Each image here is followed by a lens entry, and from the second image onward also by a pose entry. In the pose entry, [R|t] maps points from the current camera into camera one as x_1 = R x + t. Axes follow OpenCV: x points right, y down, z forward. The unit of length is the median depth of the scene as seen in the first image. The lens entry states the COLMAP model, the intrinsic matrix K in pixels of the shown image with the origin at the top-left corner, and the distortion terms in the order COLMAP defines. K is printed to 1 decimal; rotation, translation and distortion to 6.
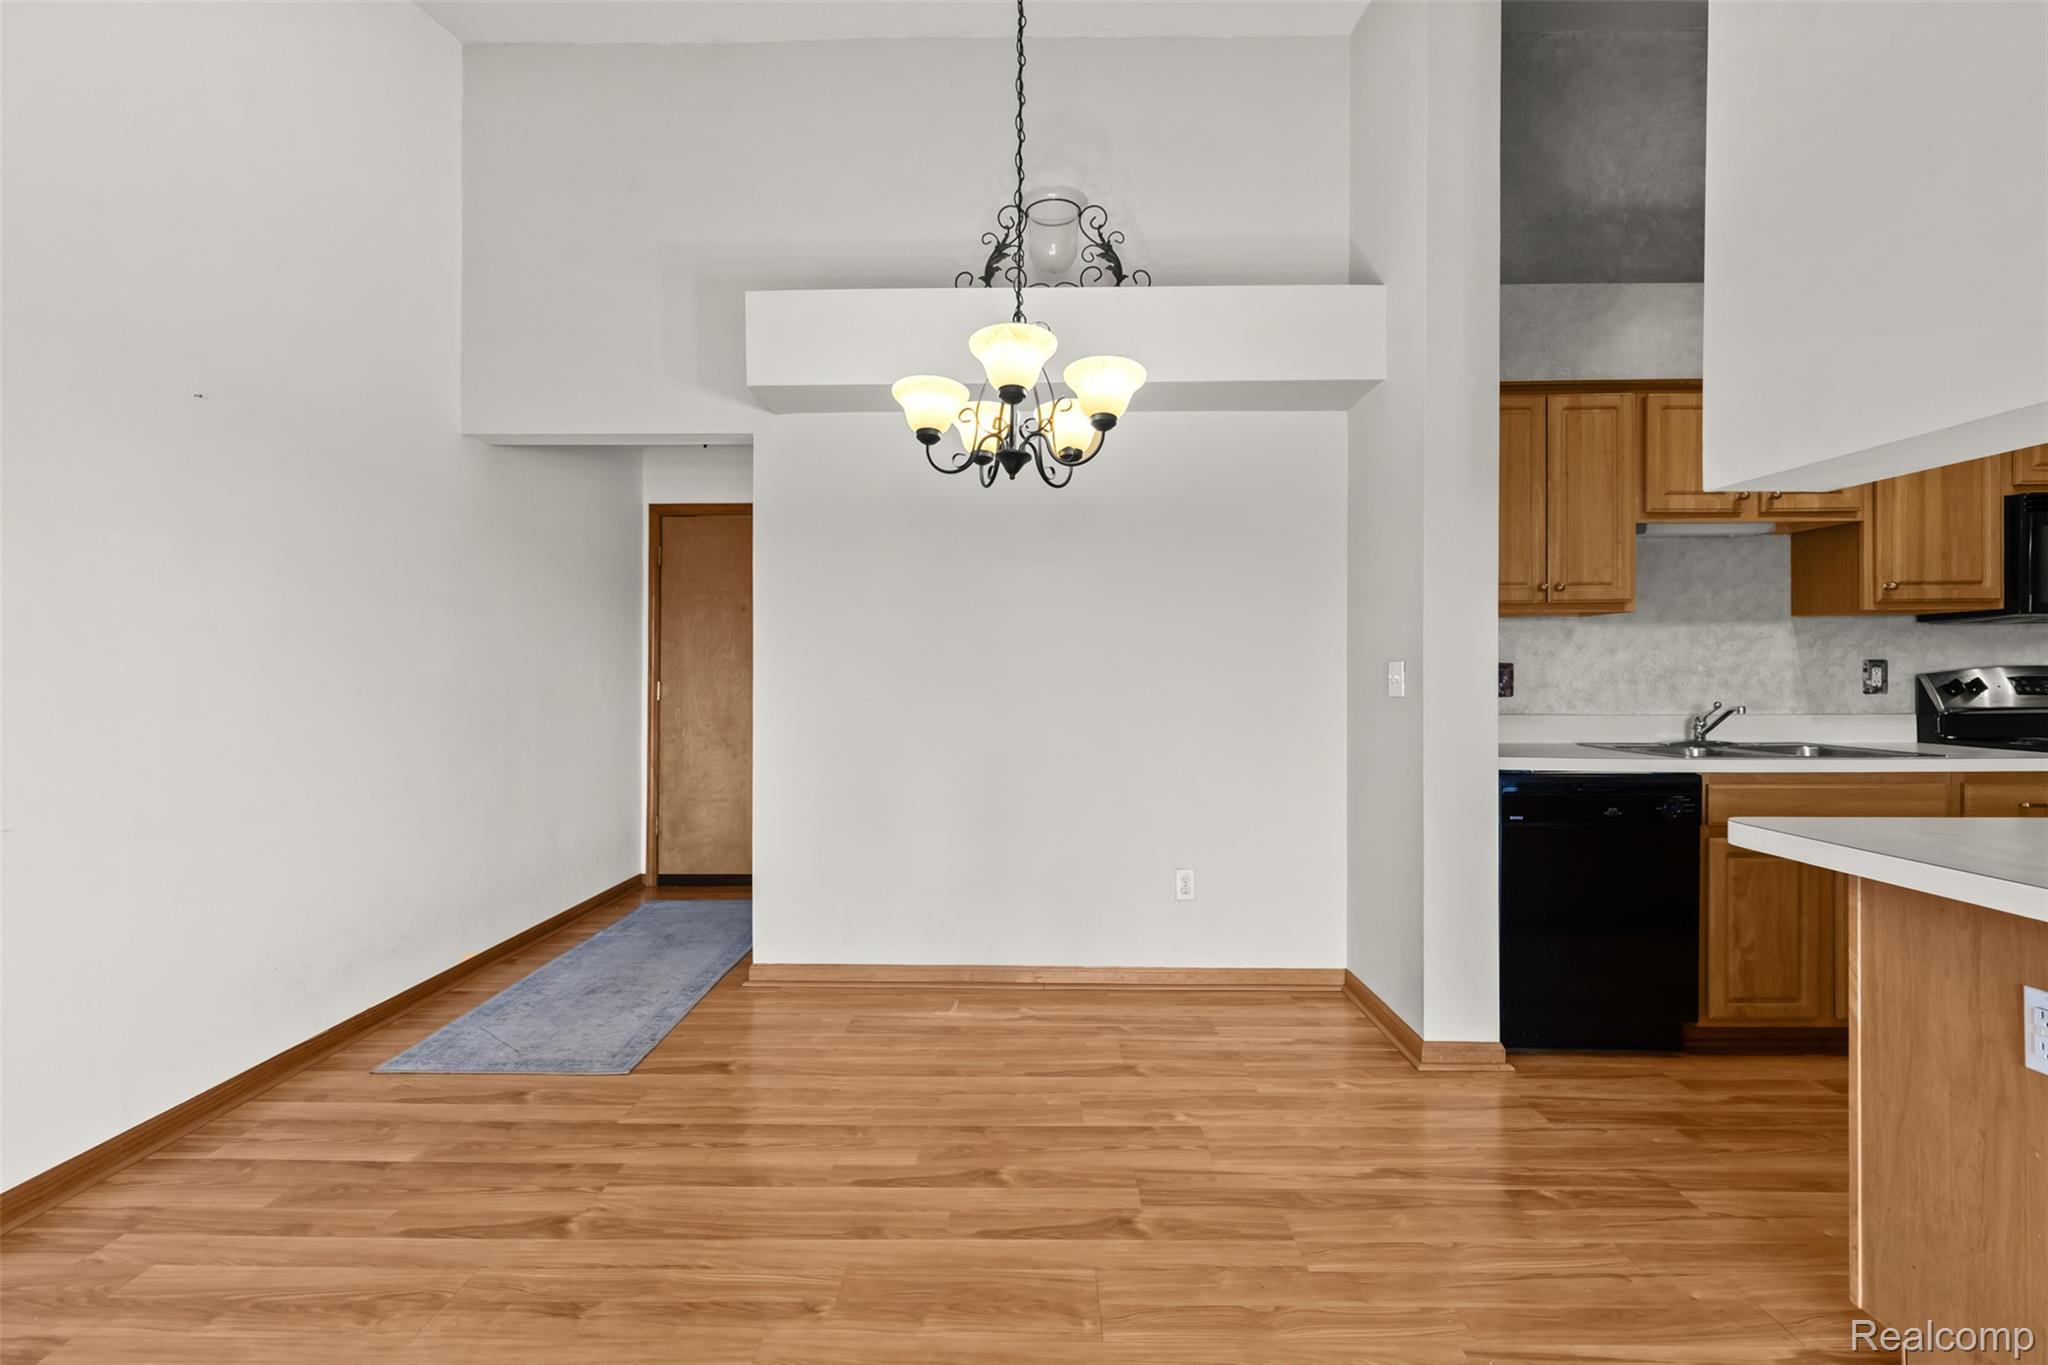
lens RADIAL K [[925.5, 0, 1021.7], [0, 925.5, 680.0], [0, 0, 1]] dist [0.002990, -0.000477]
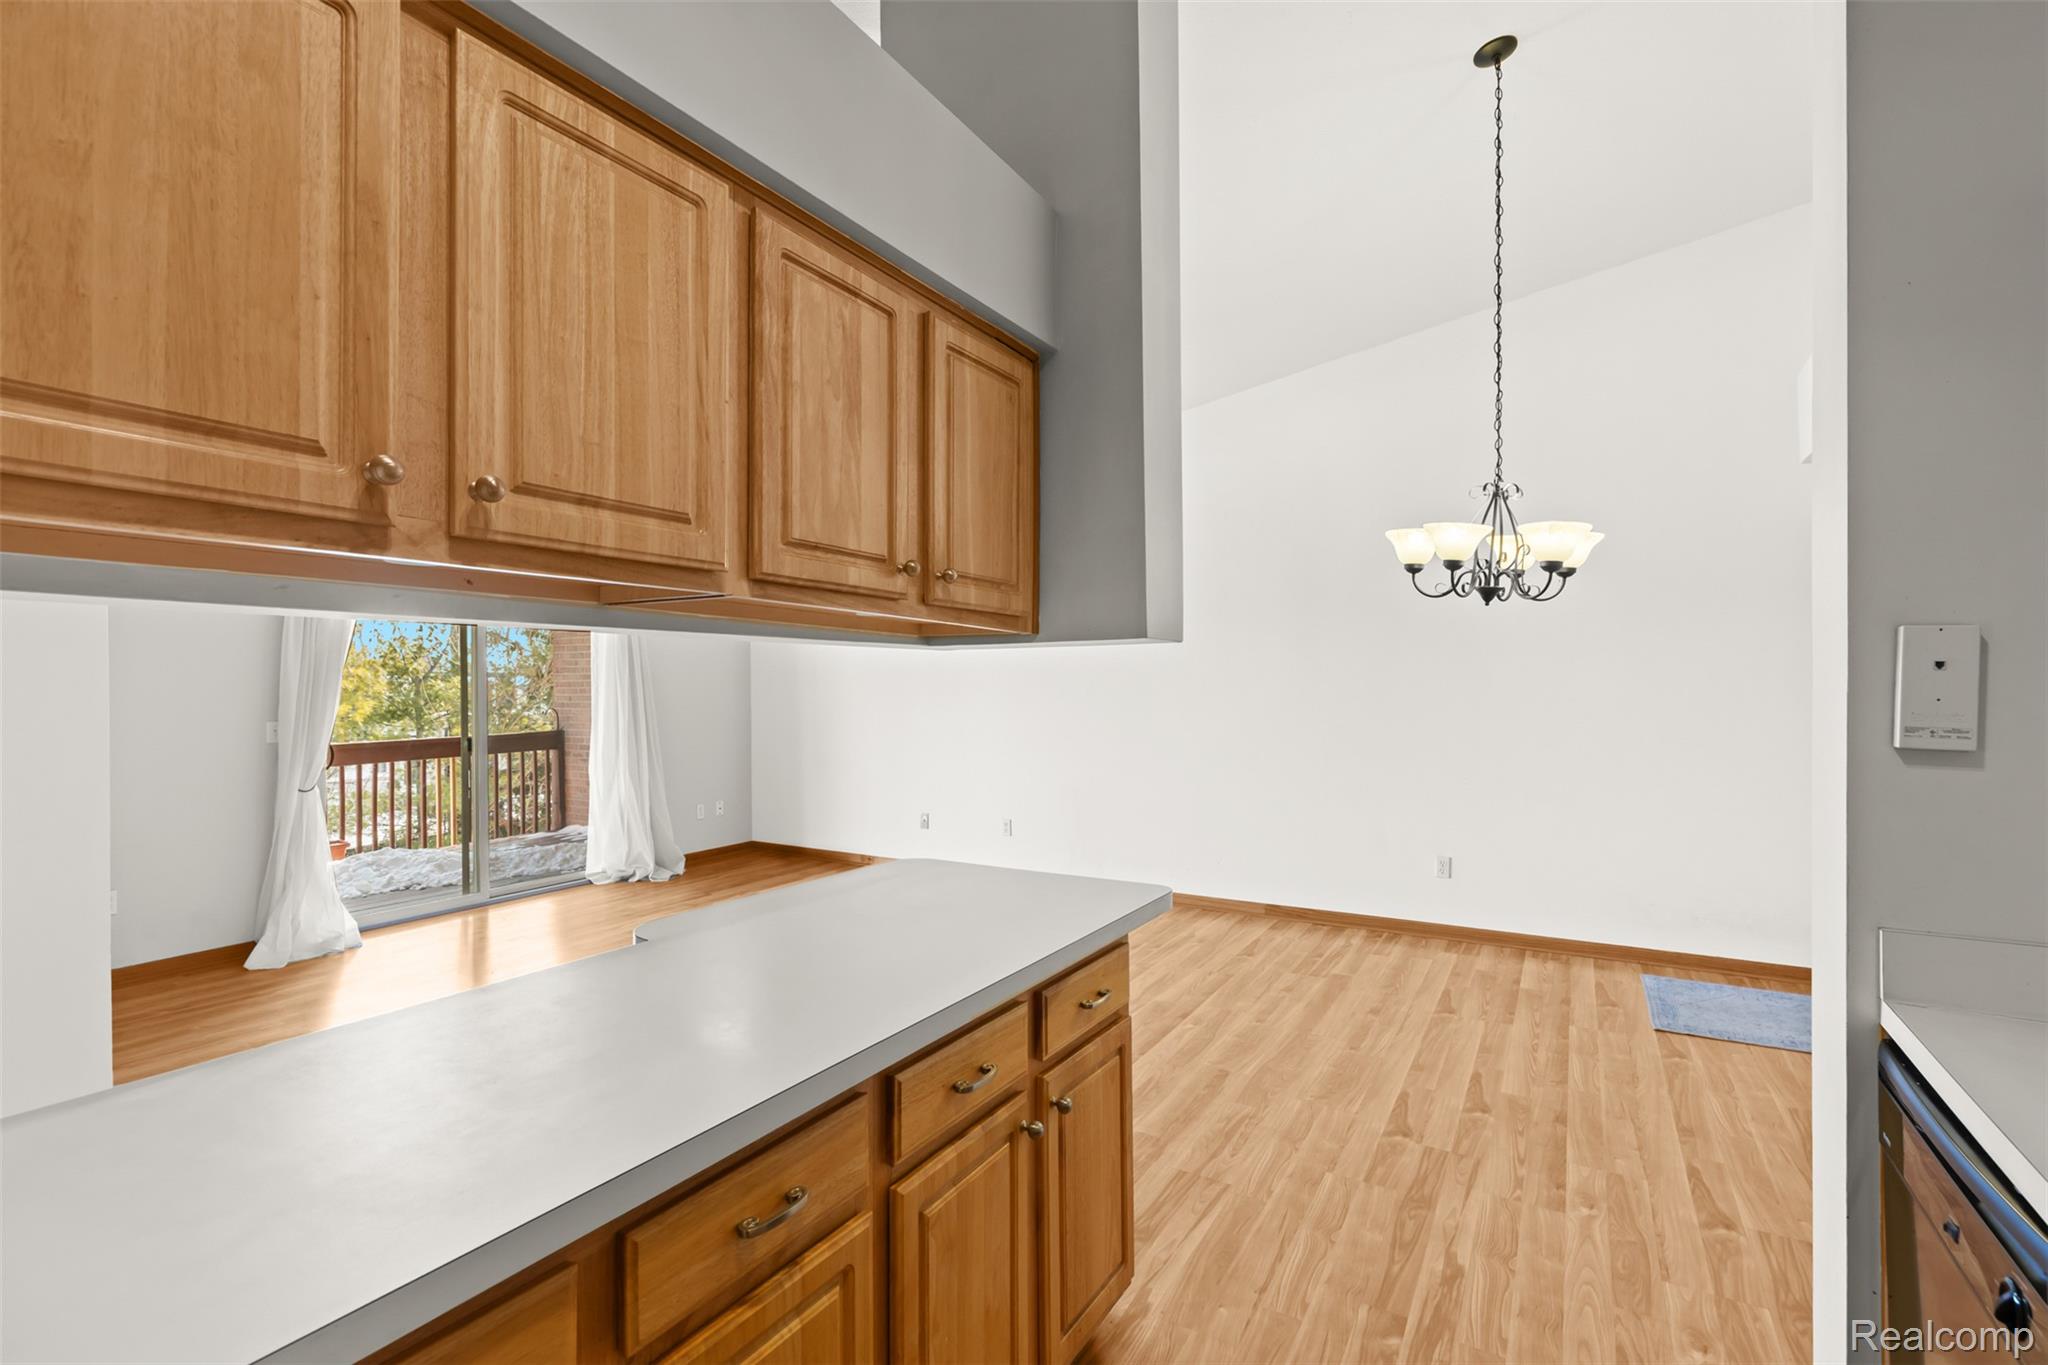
lens RADIAL K [[916.0, 0, 1026.1], [0, 916.0, 683.2], [0, 0, 1]] dist [0.003247, -0.000476]
pose [[-0.501308, 0.005657, -0.865250, 1.037782], [0.004495, 0.999982, 0.003934, -0.079186], [0.865257, -0.001918, -0.501325, 0.763906]]
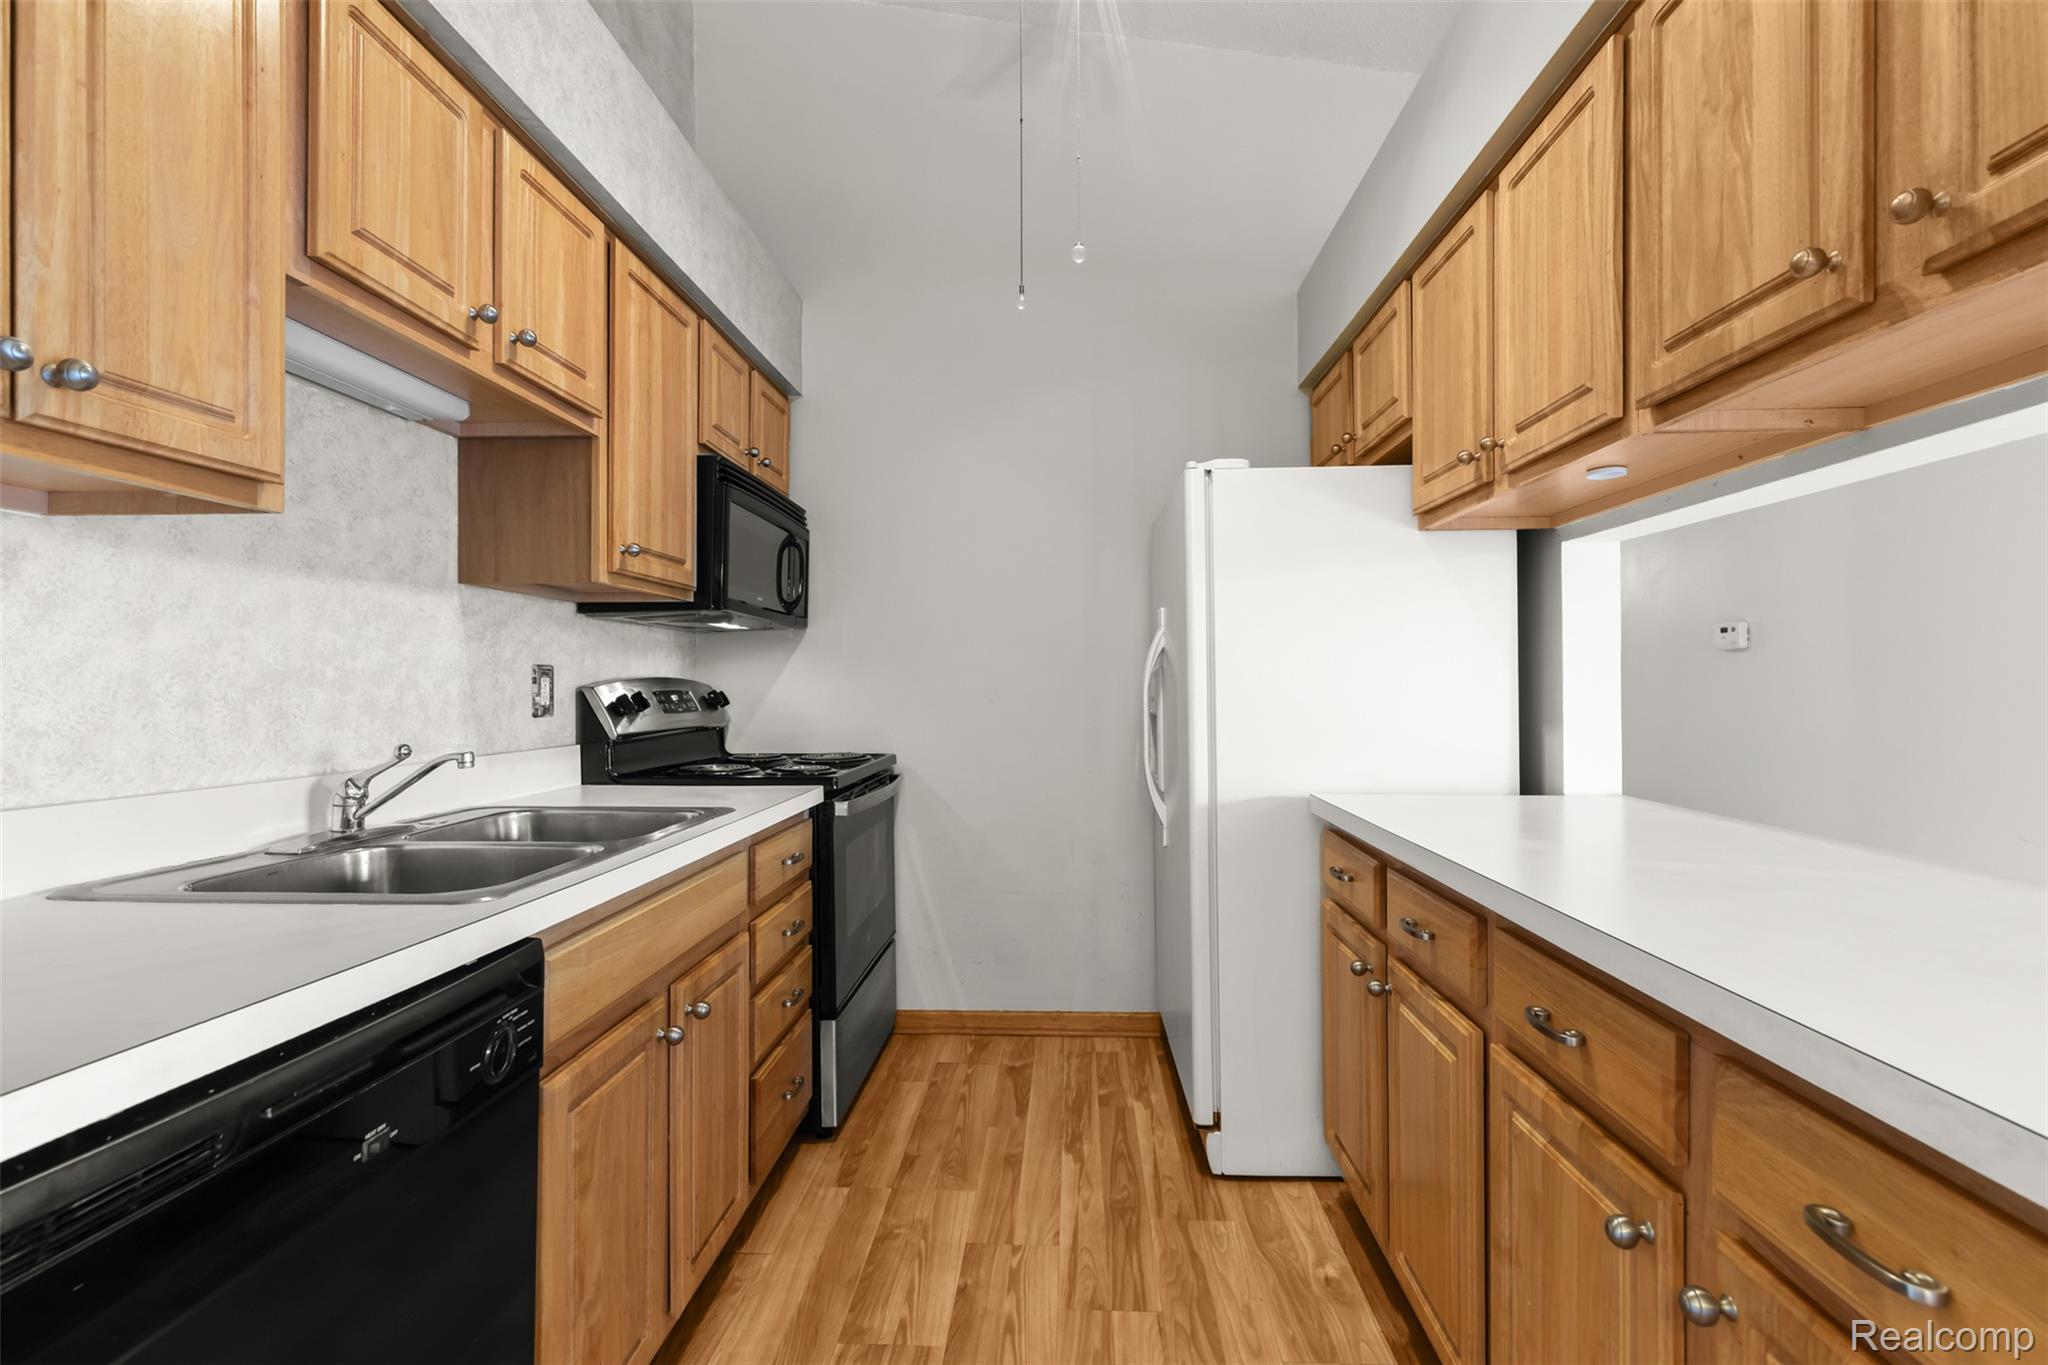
lens RADIAL K [[925.5, 0, 1021.7], [0, 925.5, 680.0], [0, 0, 1]] dist [0.002990, -0.000477]
pose [[0.043649, 0.011373, 0.998982, 0.310138], [0.003406, 0.999928, -0.011532, -0.002789], [-0.999041, 0.003905, 0.043607, 0.695352]]
